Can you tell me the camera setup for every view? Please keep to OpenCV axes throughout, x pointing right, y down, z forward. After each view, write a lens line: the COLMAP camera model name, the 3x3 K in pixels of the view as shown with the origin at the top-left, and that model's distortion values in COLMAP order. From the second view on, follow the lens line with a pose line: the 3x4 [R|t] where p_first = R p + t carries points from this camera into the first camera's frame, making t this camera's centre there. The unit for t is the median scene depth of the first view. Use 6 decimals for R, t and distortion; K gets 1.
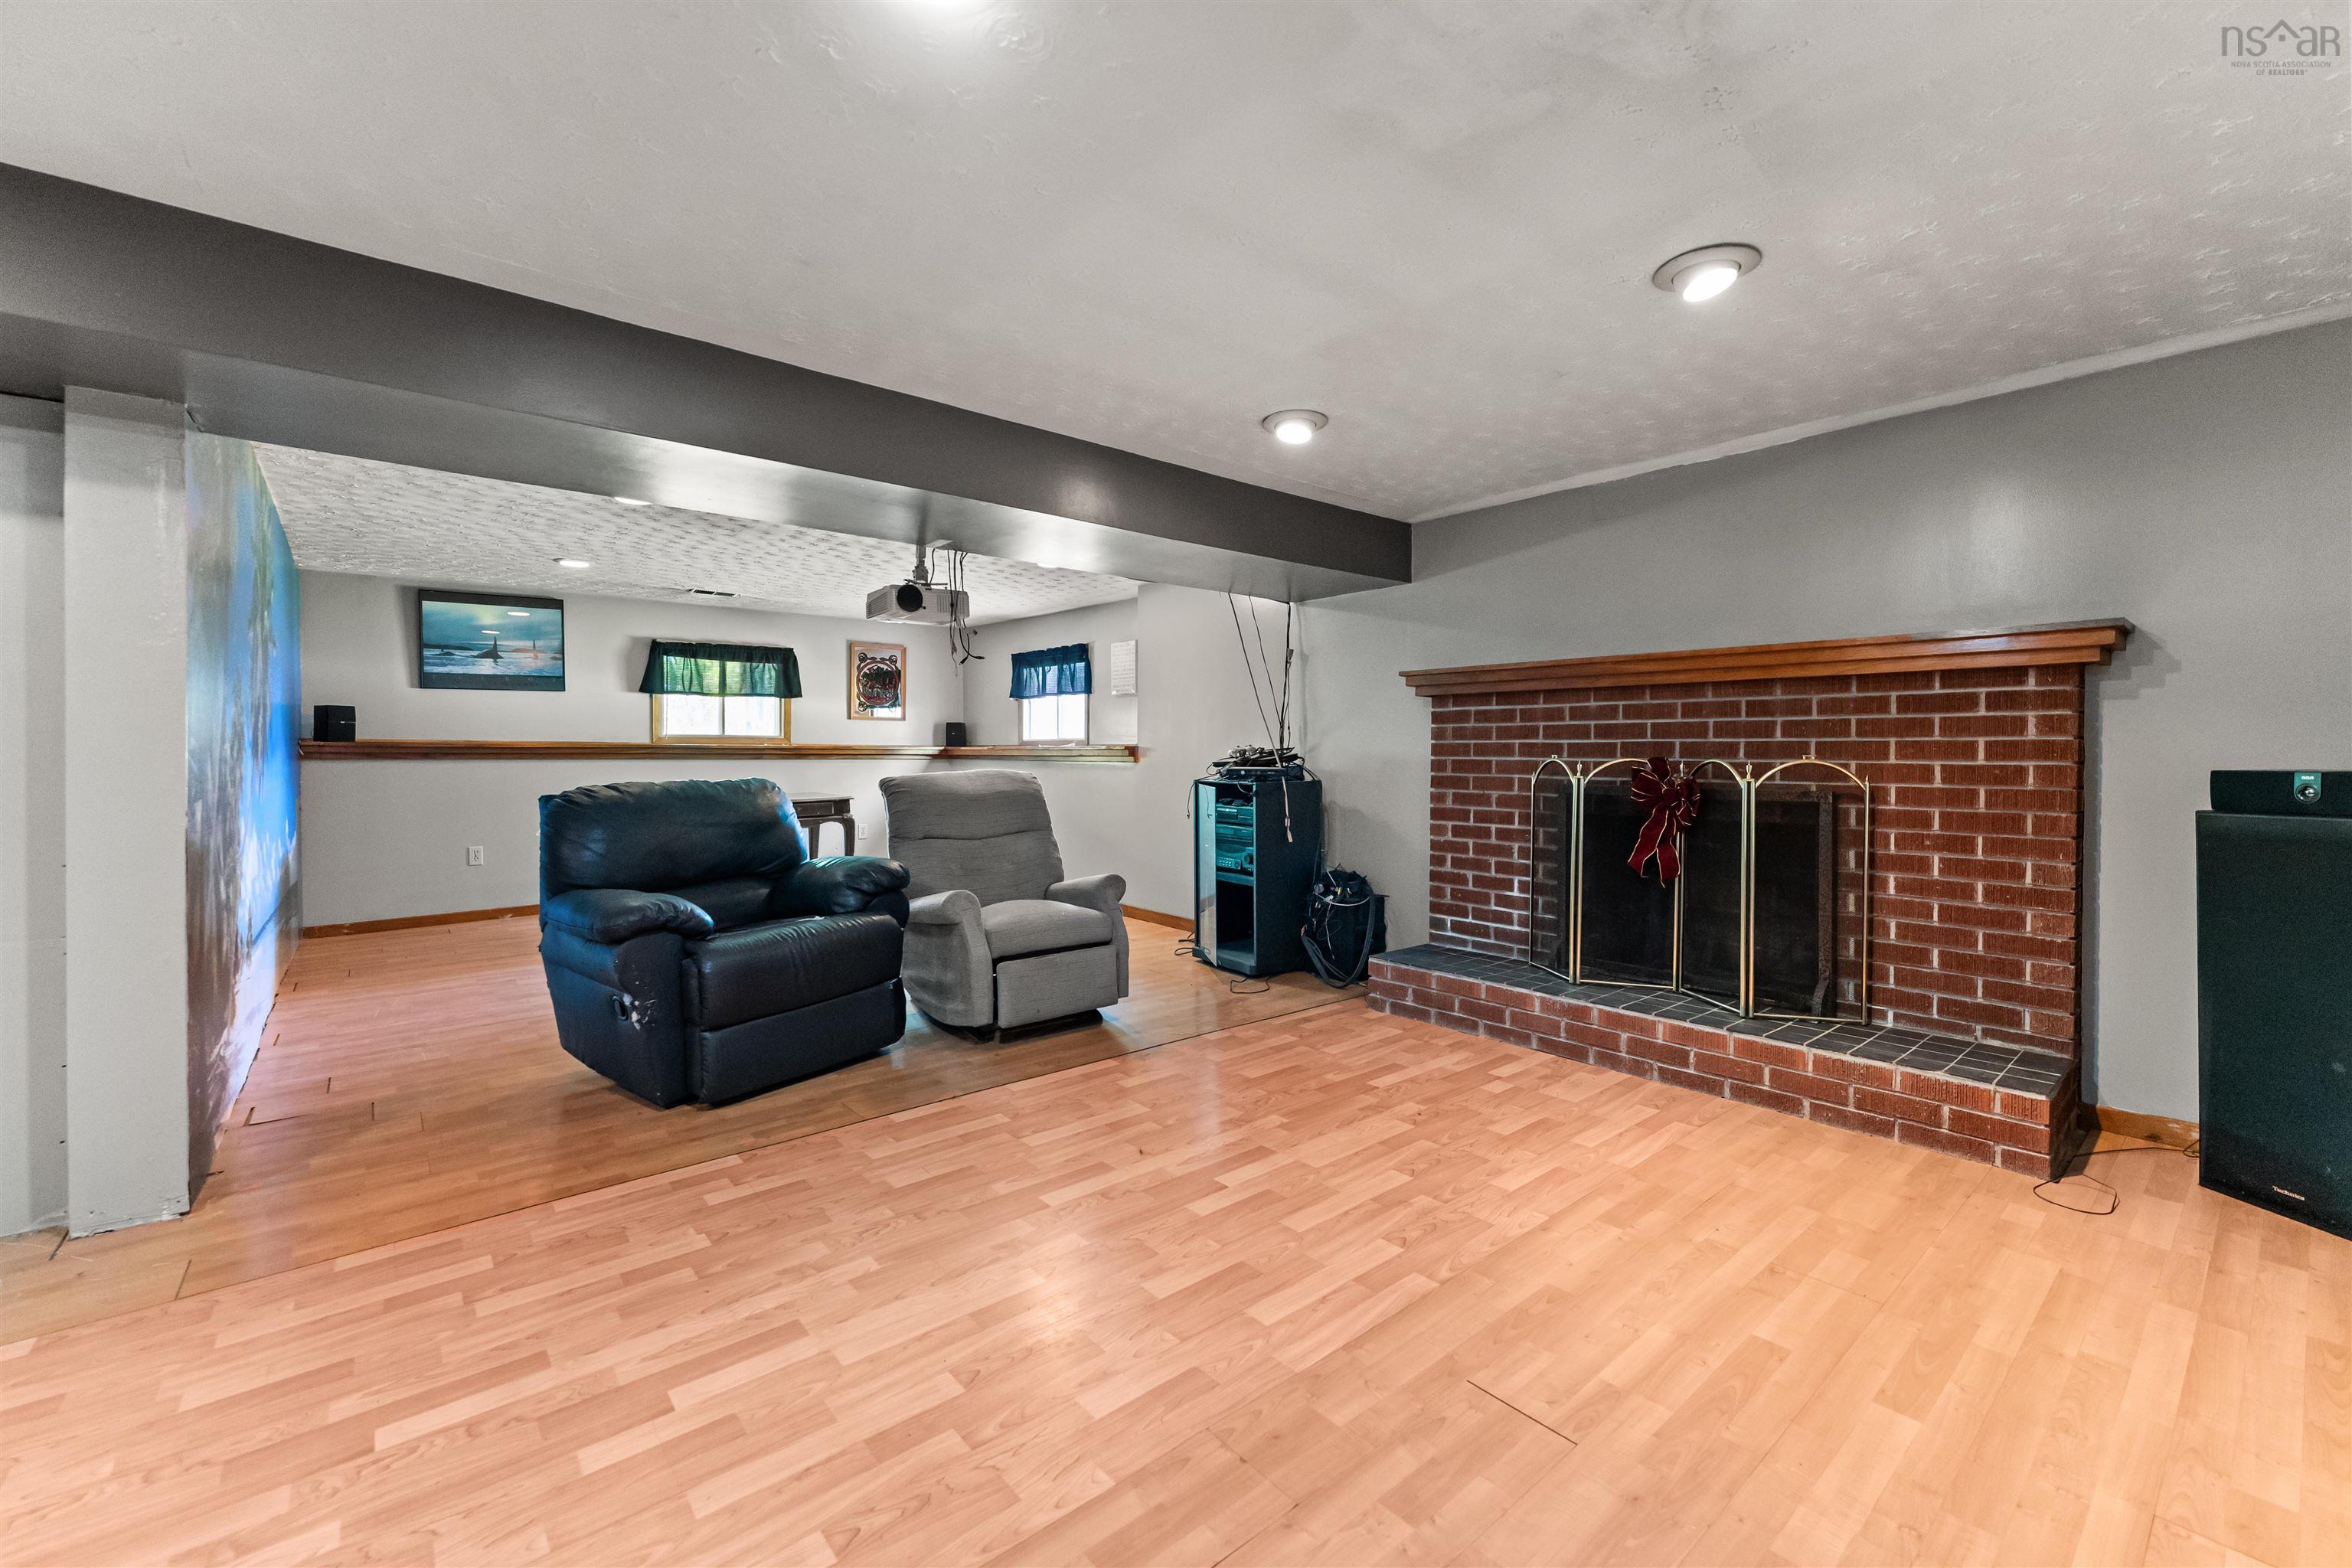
lens RADIAL K [[965.6, 0, 1172.3], [0, 965.6, 743.4], [0, 0, 1]] dist [-0.001275, -0.000401]
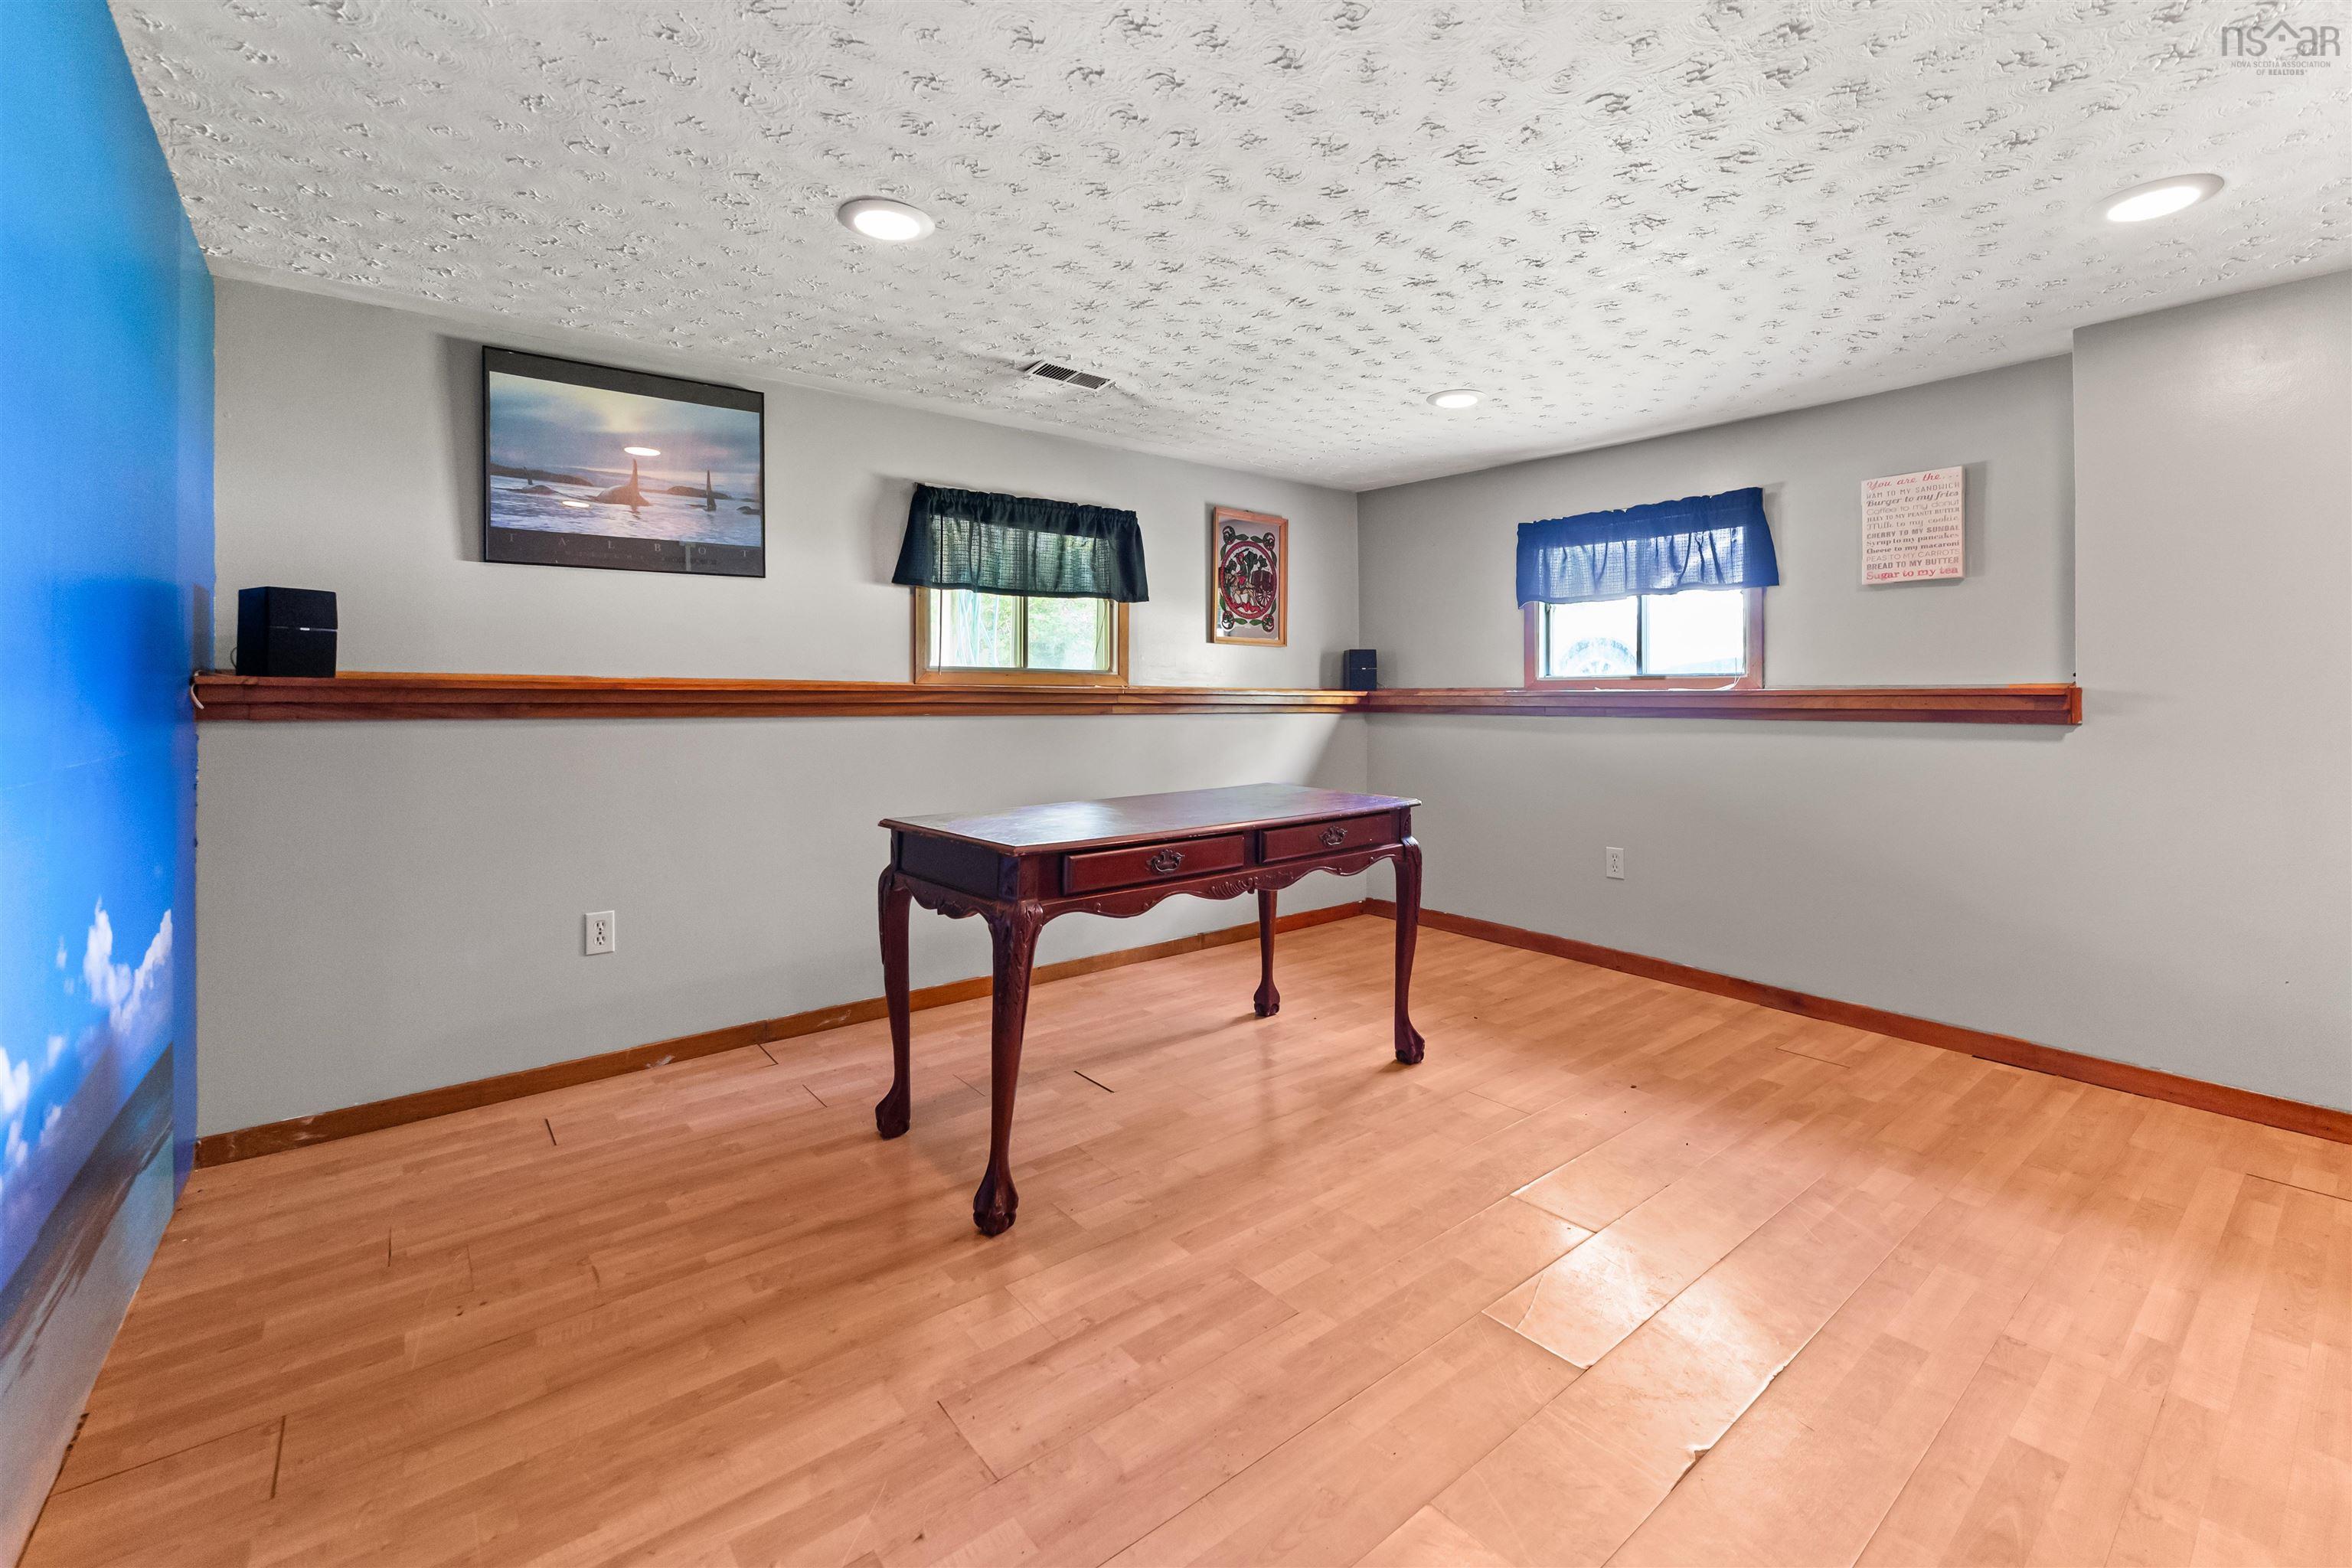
lens RADIAL K [[973.2, 0, 1174.9], [0, 973.2, 680.5], [0, 0, 1]] dist [-0.001308, -0.000199]
pose [[0.999383, 0.003078, -0.034978, -0.379965], [-0.003221, 0.999987, -0.004055, 0.000563], [0.034965, 0.004165, 0.999380, 0.480421]]
